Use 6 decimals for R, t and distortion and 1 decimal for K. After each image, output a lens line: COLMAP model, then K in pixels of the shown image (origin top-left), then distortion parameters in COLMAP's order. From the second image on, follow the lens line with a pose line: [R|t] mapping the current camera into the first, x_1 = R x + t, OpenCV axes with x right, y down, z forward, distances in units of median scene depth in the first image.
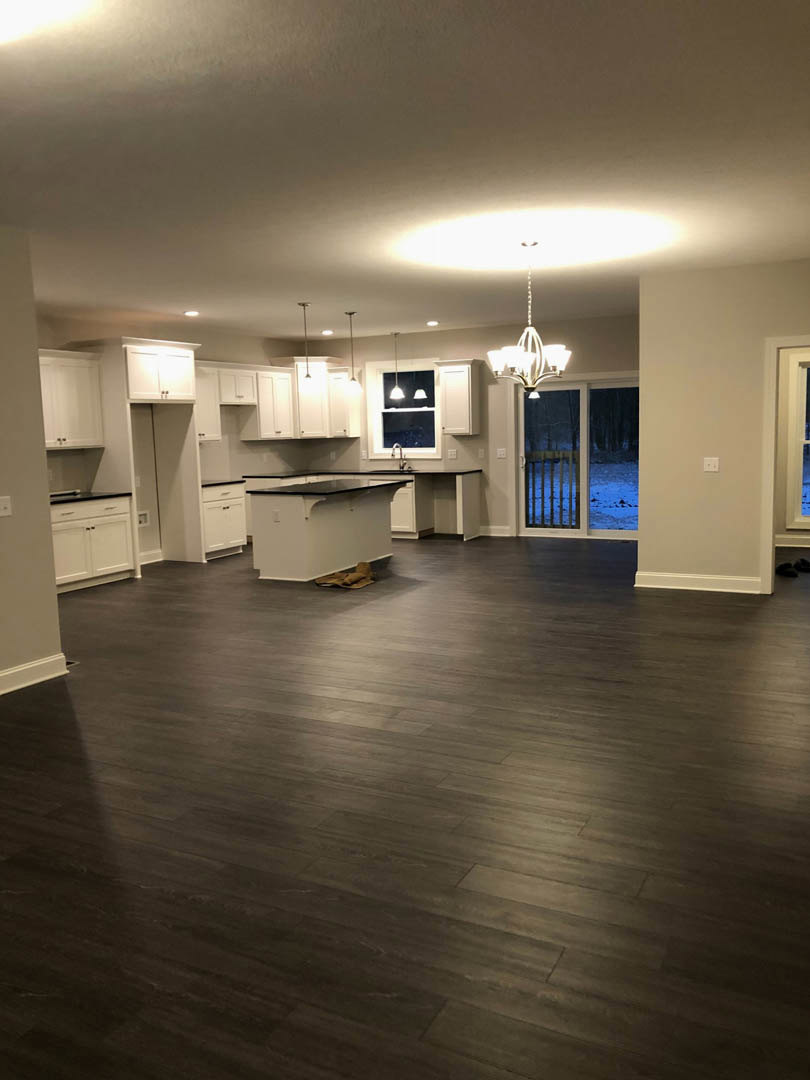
lens RADIAL K [[897.1, 0, 433.2], [0, 897.1, 534.6], [0, 0, 1]] dist [-0.003618, -0.002456]
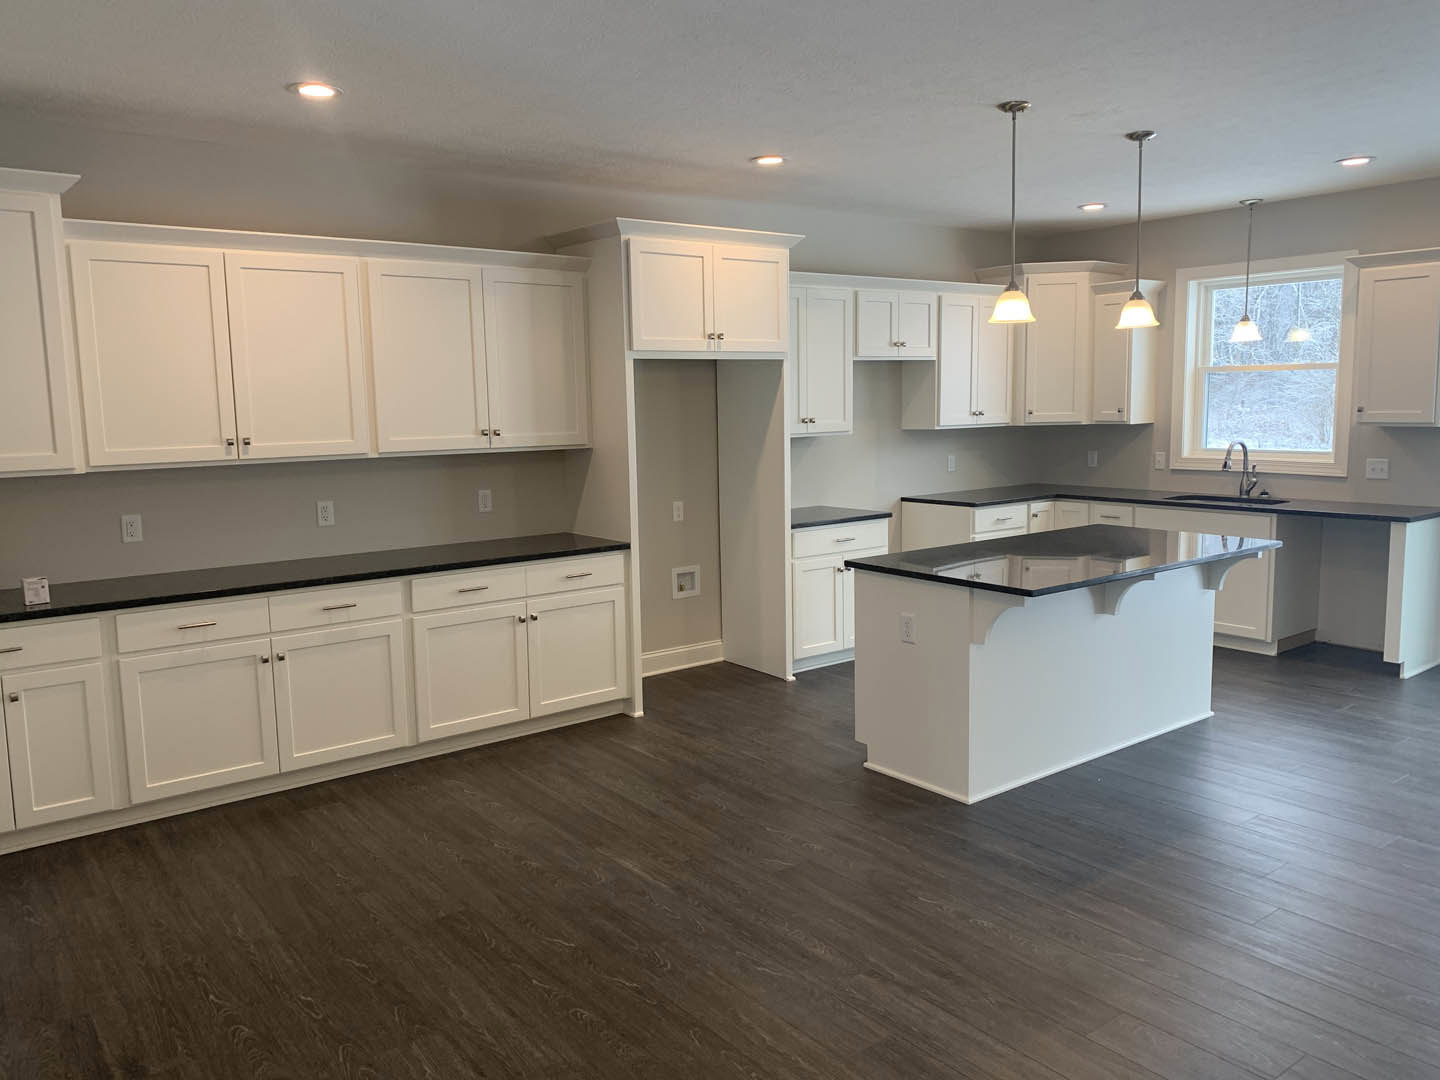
lens RADIAL K [[1096.2, 0, 721.1], [0, 1096.2, 528.0], [0, 0, 1]] dist [0.095722, -0.099084]
pose [[0.894580, 0.062767, -0.442479, -0.025110], [-0.059041, 0.998009, 0.022204, -0.062214], [0.442991, 0.006261, 0.896504, 0.425775]]
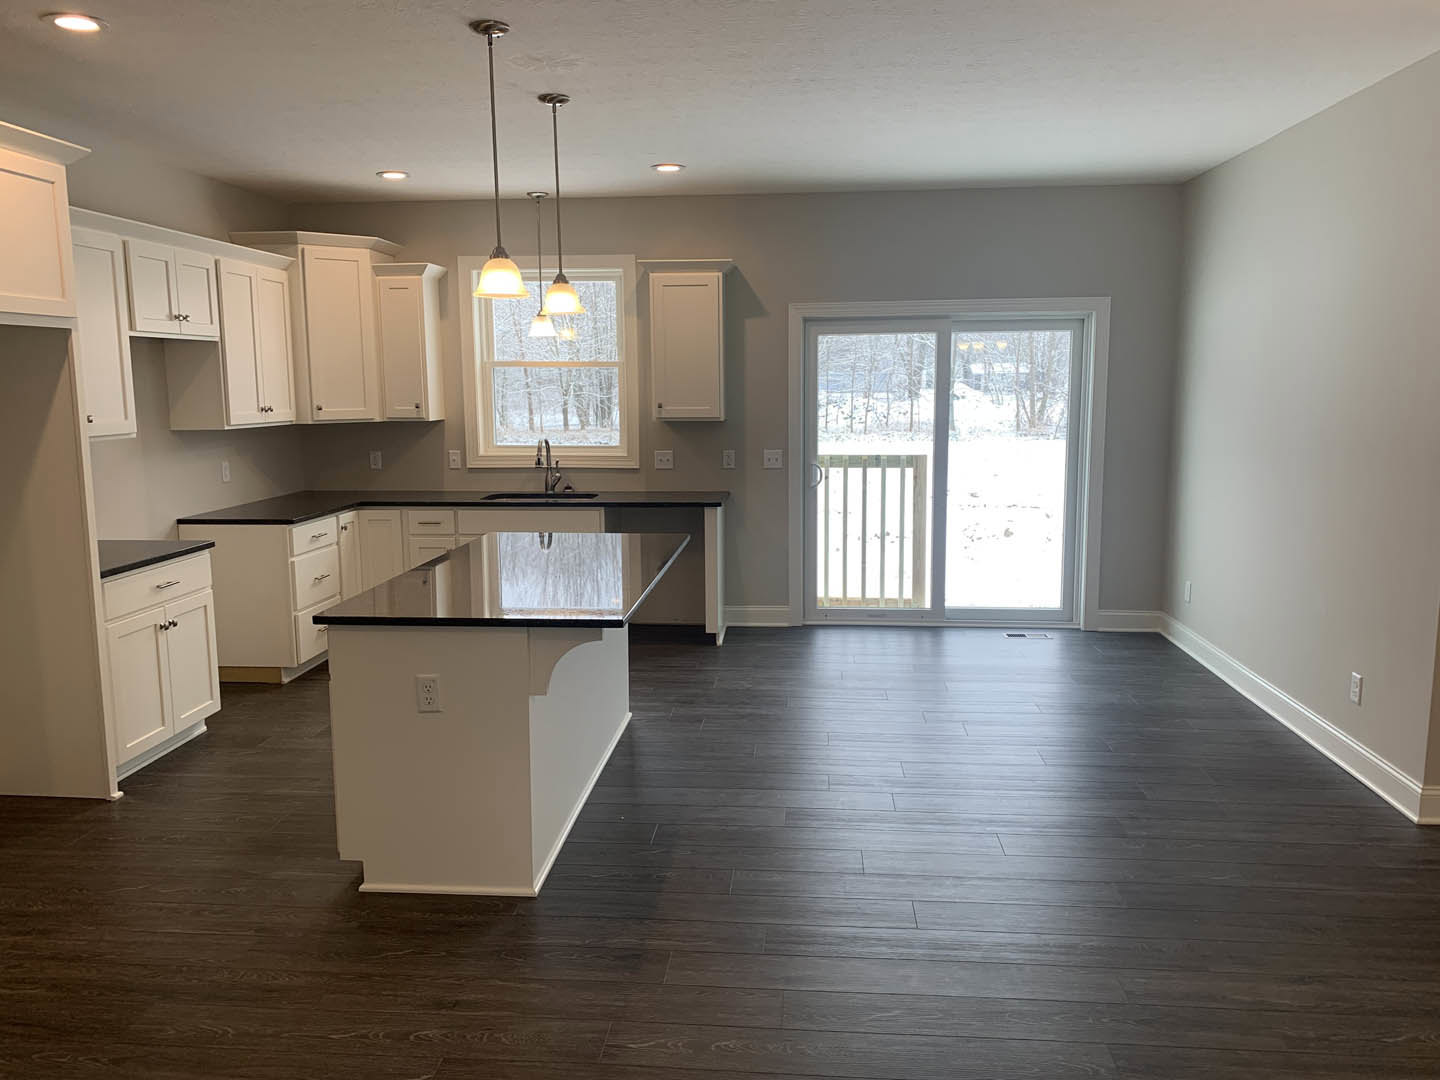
lens RADIAL K [[1096.2, 0, 721.1], [0, 1096.2, 528.0], [0, 0, 1]] dist [0.095722, -0.099084]
pose [[0.938648, -0.029506, 0.343612, -0.176935], [0.027337, 0.999564, 0.011155, -0.067725], [-0.343791, -0.001077, 0.939045, 0.506730]]
